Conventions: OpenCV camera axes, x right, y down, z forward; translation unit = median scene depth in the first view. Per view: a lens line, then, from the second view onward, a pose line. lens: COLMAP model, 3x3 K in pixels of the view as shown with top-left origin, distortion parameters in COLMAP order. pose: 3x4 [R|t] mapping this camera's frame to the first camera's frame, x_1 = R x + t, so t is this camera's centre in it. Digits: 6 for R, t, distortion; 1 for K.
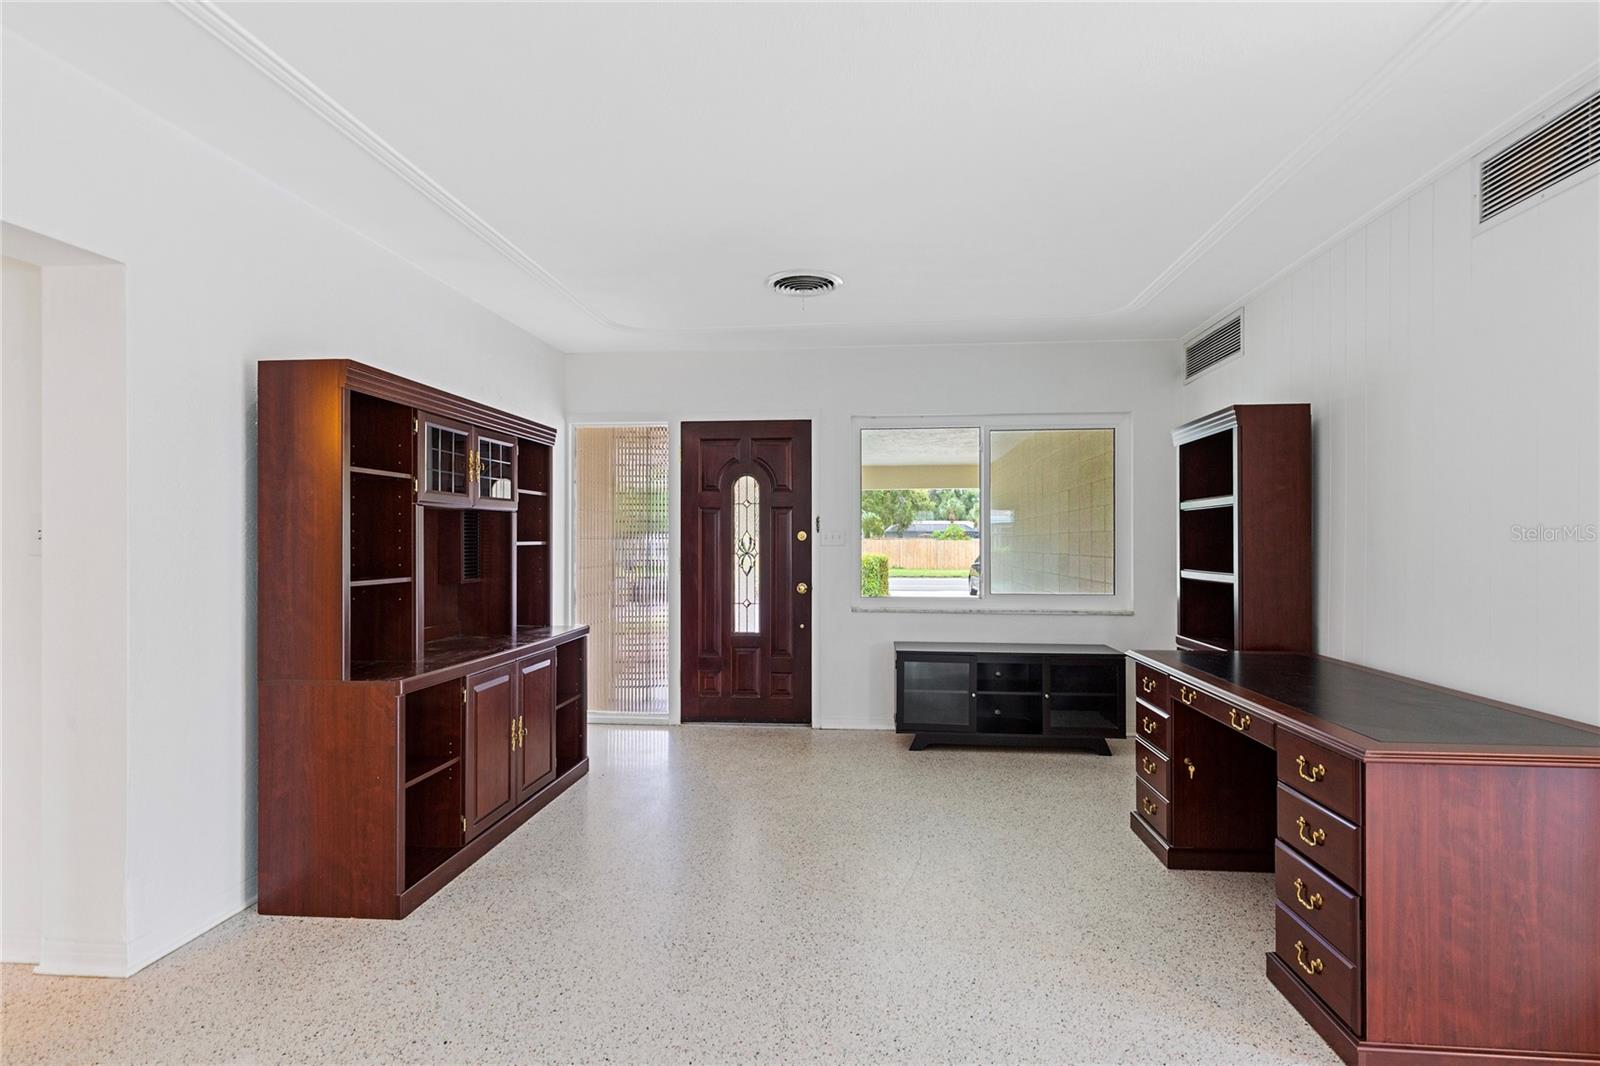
lens RADIAL K [[739.2, 0, 802.6], [0, 739.2, 535.4], [0, 0, 1]] dist [0.013449, -0.000197]
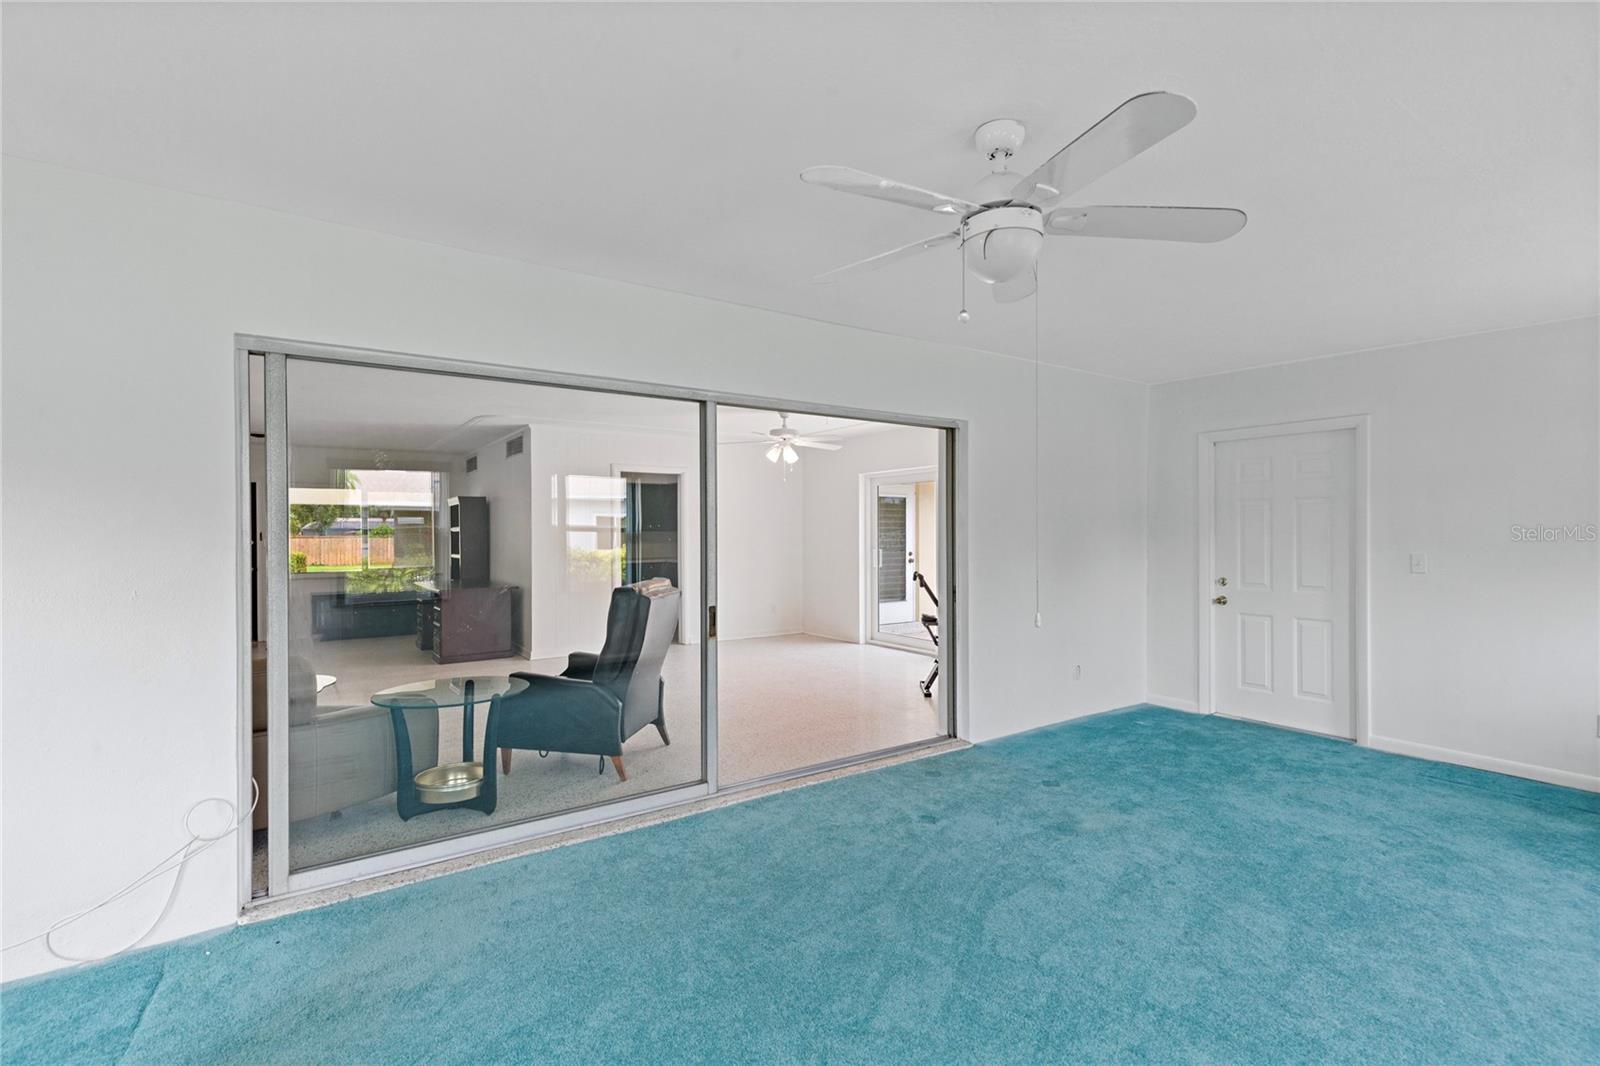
lens RADIAL K [[739.2, 0, 802.6], [0, 739.2, 535.4], [0, 0, 1]] dist [0.013449, -0.000197]
pose [[0.762125, -0.001784, 0.647427, -0.018528], [-0.001825, 0.999986, 0.004903, -0.003325], [-0.647427, -0.004918, 0.762111, -0.155520]]
